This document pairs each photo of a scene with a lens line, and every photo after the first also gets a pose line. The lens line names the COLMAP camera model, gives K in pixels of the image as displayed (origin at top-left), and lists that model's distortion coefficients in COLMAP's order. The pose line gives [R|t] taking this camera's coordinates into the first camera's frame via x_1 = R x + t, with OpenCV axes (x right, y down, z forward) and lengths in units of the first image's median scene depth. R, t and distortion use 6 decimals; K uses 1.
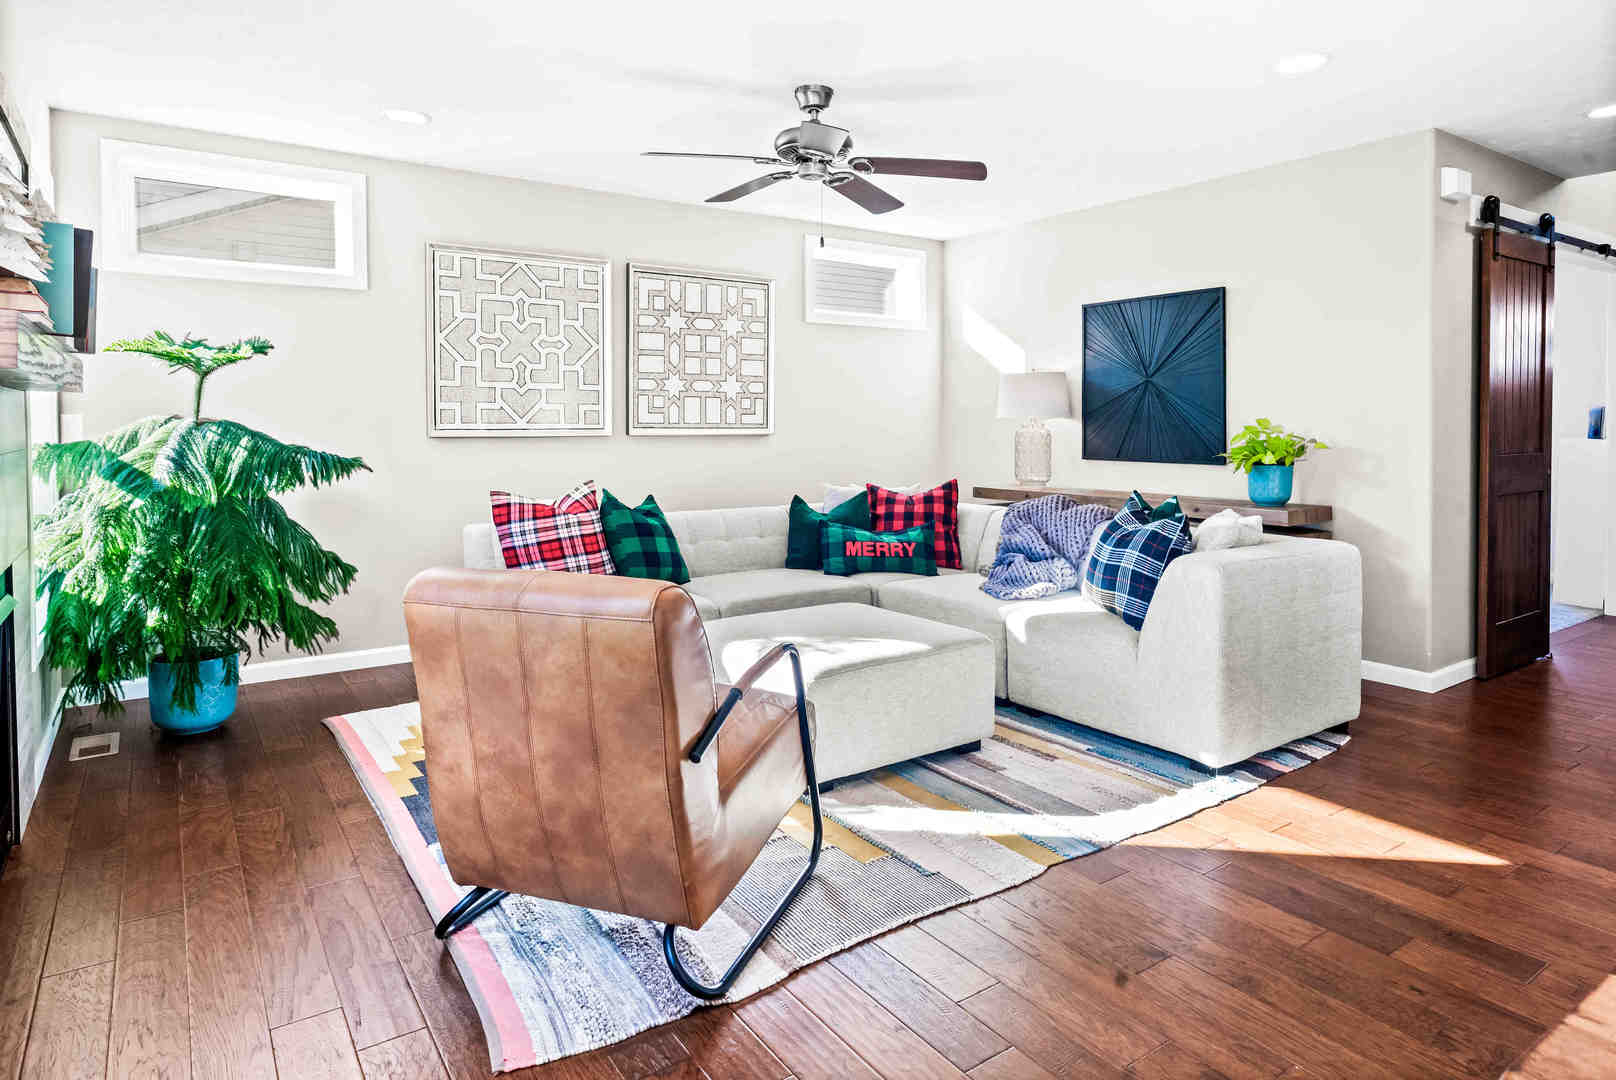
lens RADIAL K [[947.6, 0, 821.6], [0, 947.6, 448.4], [0, 0, 1]] dist [-0.001317, 0.004943]
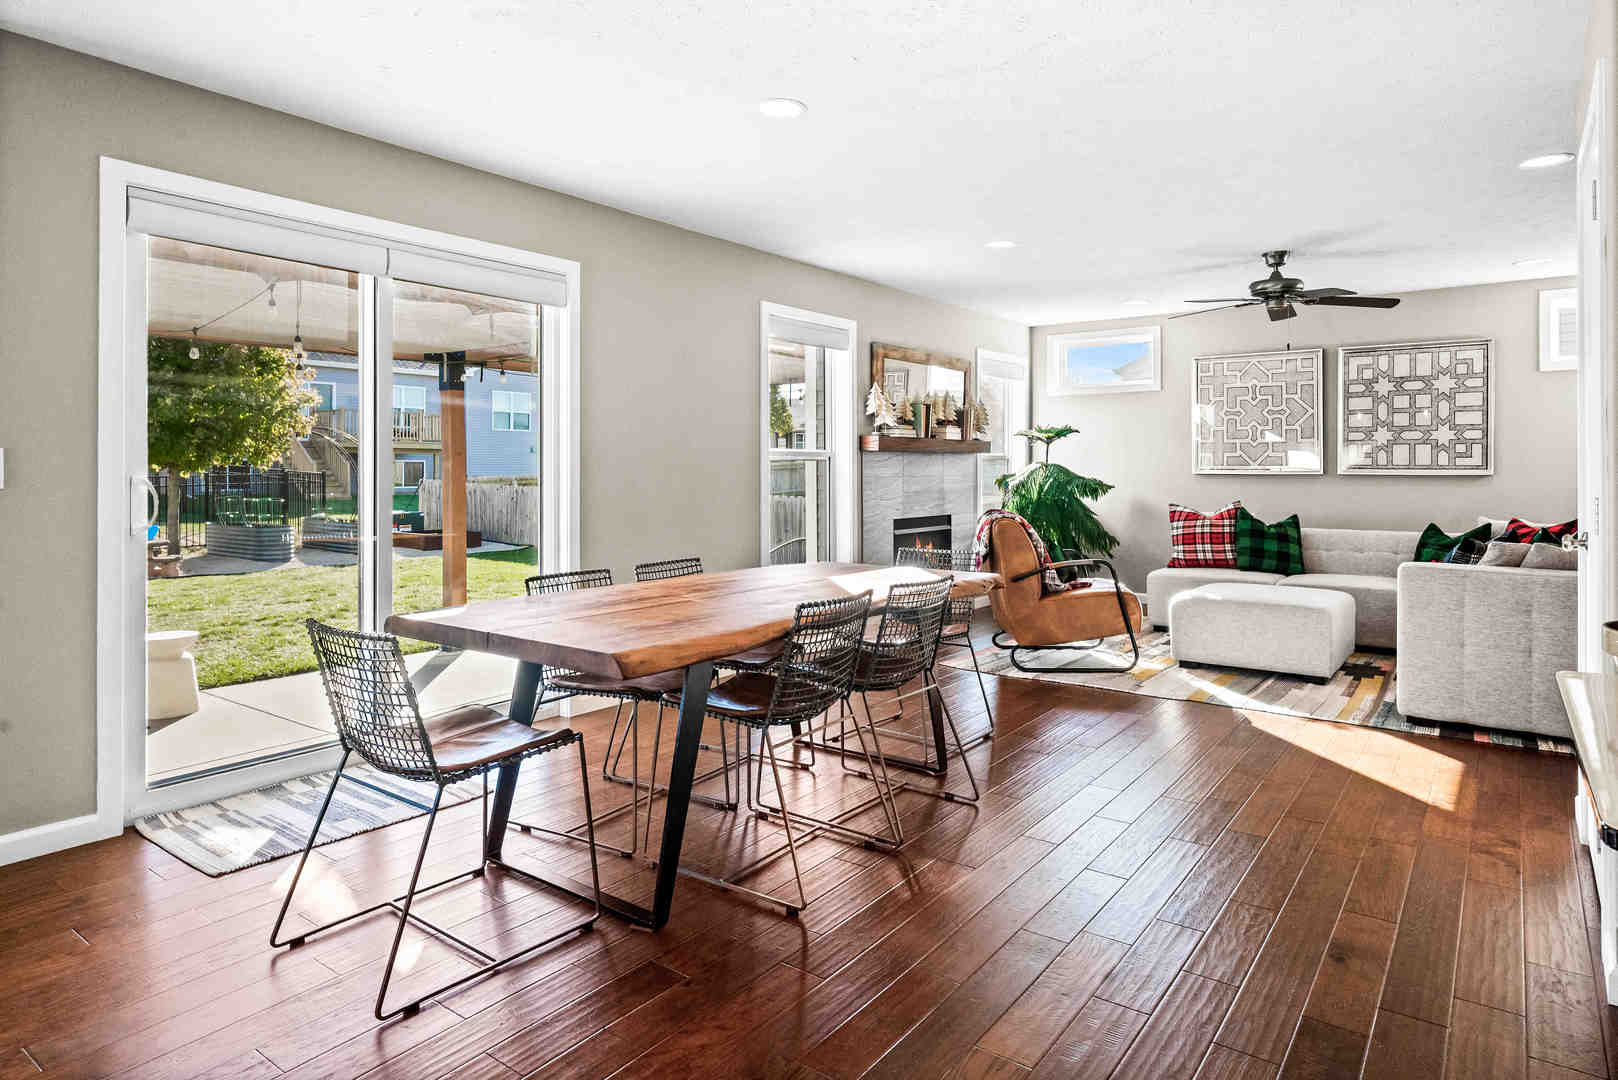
lens RADIAL K [[948.7, 0, 809.7], [0, 948.7, 470.3], [0, 0, 1]] dist [-0.001317, 0.004943]
pose [[0.318417, 0.001996, -0.947949, 0.818818], [-0.023962, 0.999695, -0.005944, 0.006886], [0.947648, 0.024607, 0.318368, -0.149407]]
